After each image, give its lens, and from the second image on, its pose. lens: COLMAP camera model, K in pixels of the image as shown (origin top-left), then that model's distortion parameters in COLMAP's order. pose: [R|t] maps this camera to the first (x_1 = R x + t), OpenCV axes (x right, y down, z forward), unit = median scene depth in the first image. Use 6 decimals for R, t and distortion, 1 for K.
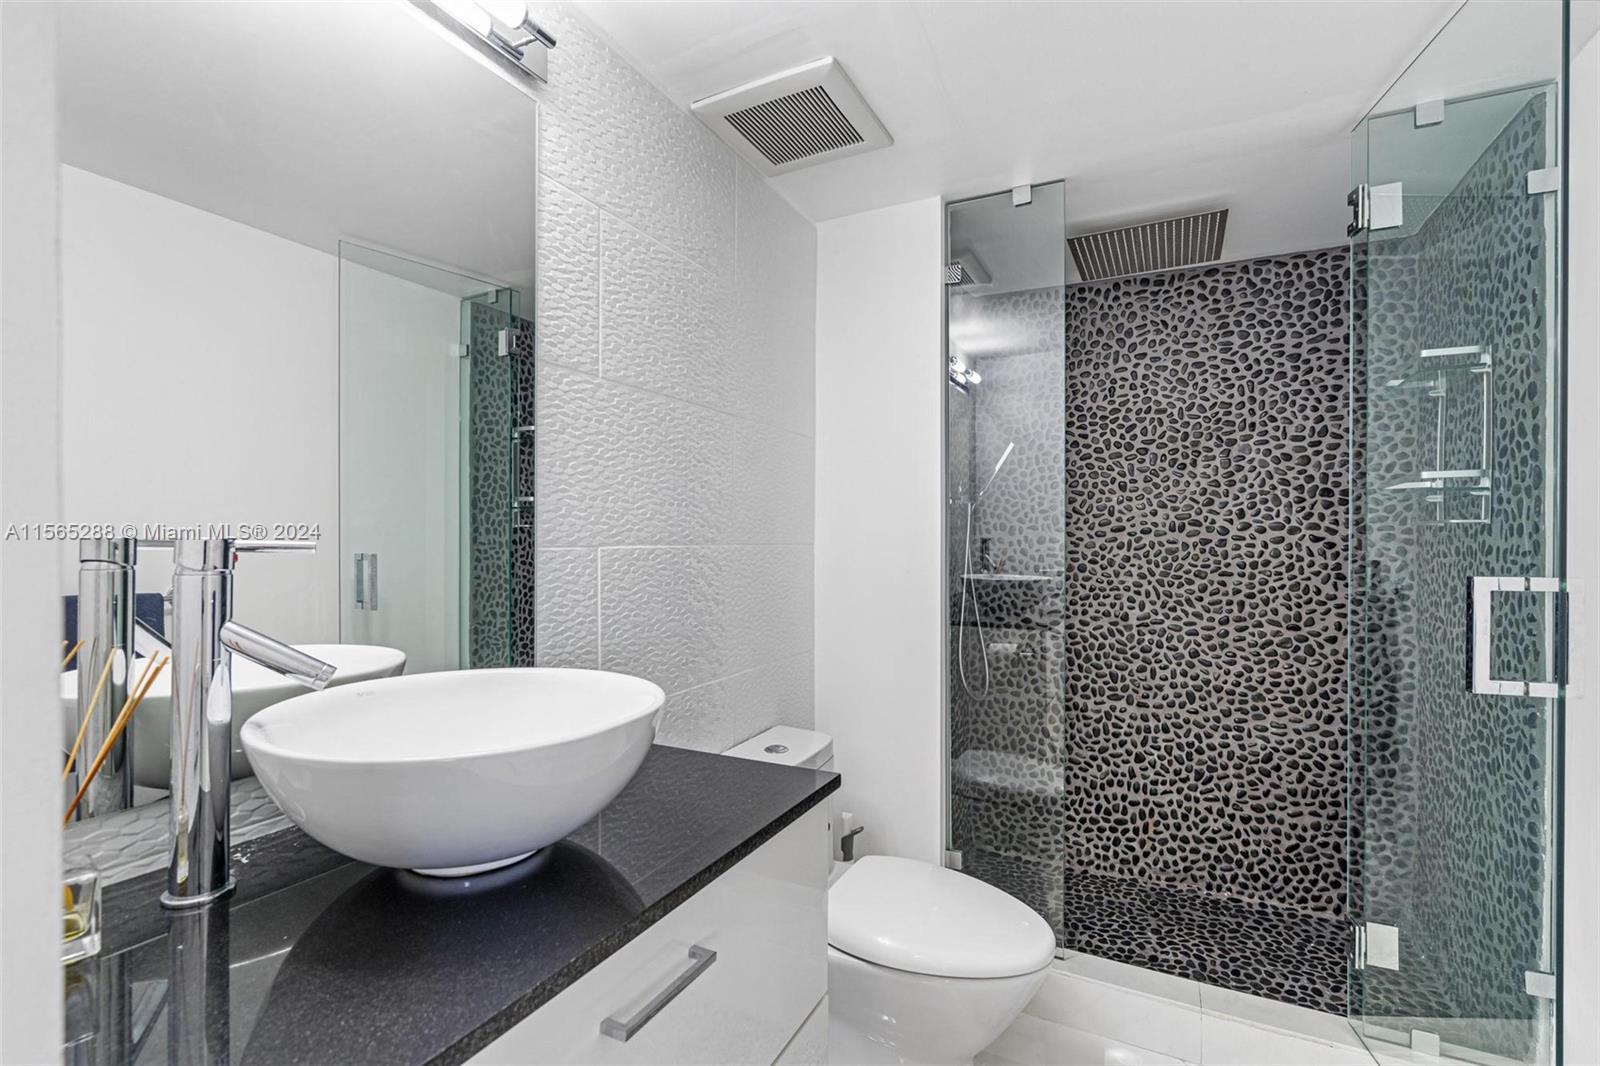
lens RADIAL K [[729.6, 0, 800.0], [0, 729.6, 532.7], [0, 0, 1]] dist [0.000110, 0.000941]
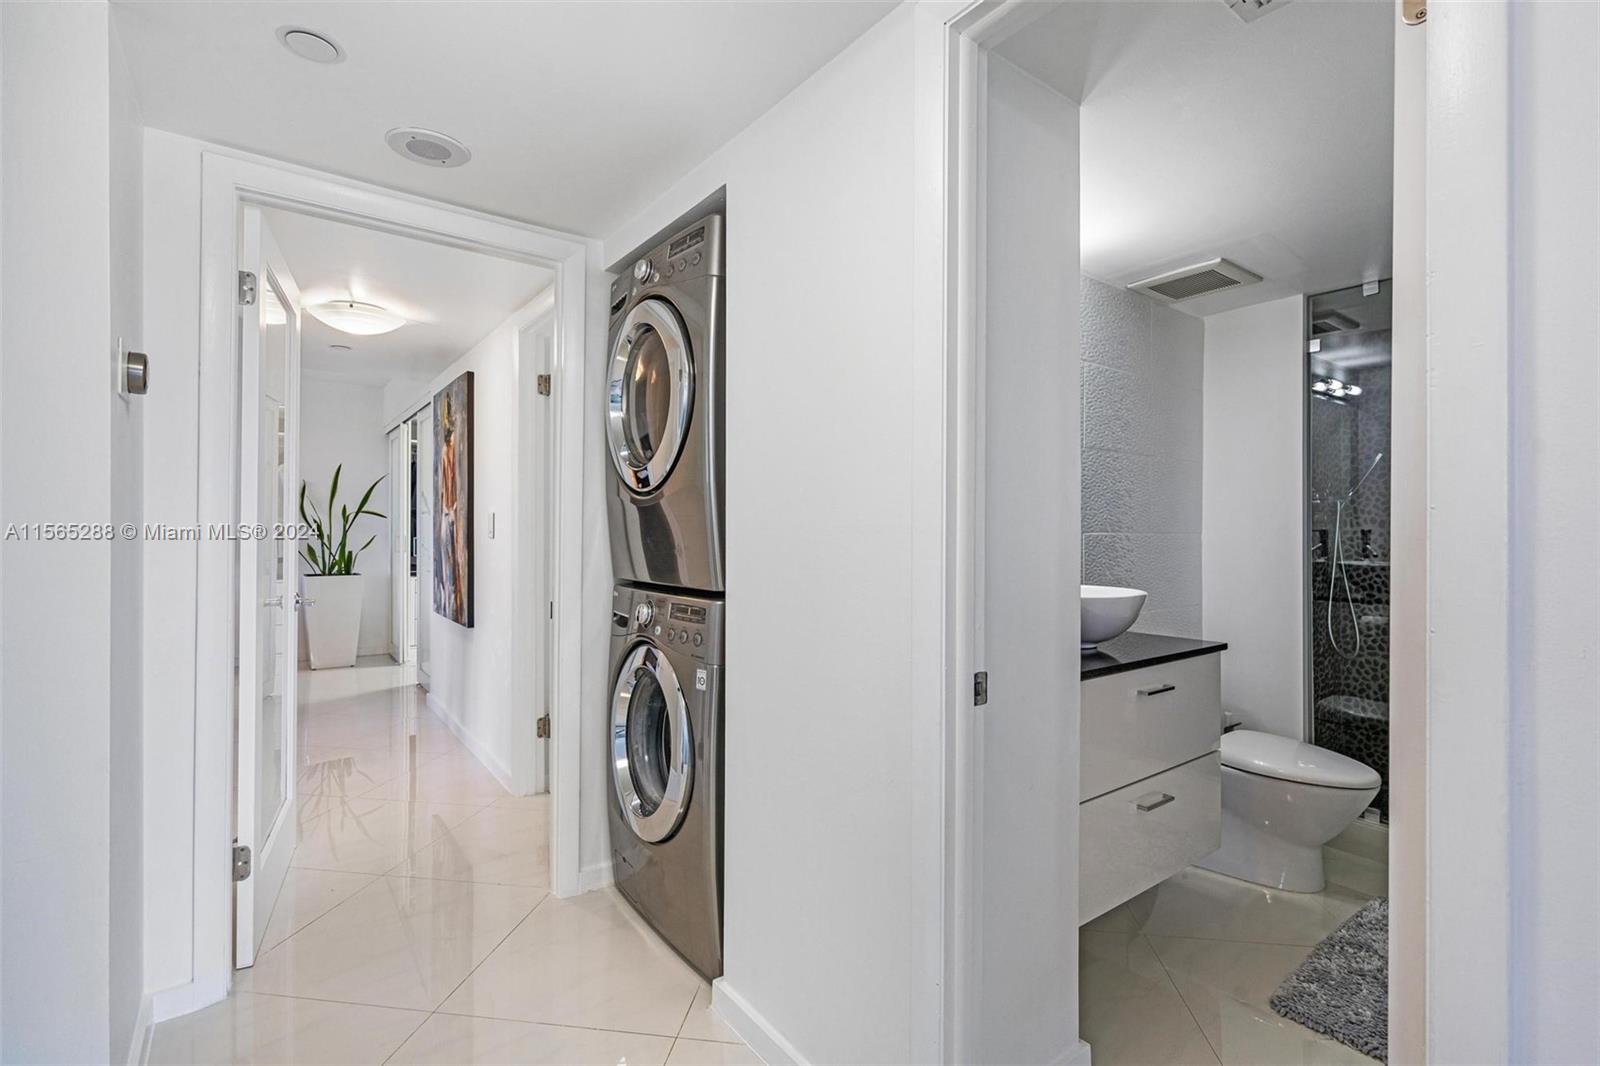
lens RADIAL K [[729.6, 0, 801.8], [0, 729.6, 530.1], [0, 0, 1]] dist [0.000110, 0.000941]
pose [[0.899634, -0.005051, -0.436615, -0.051340], [0.006061, 0.999981, 0.000922, 0.000759], [0.436602, -0.003475, 0.899648, -0.527787]]
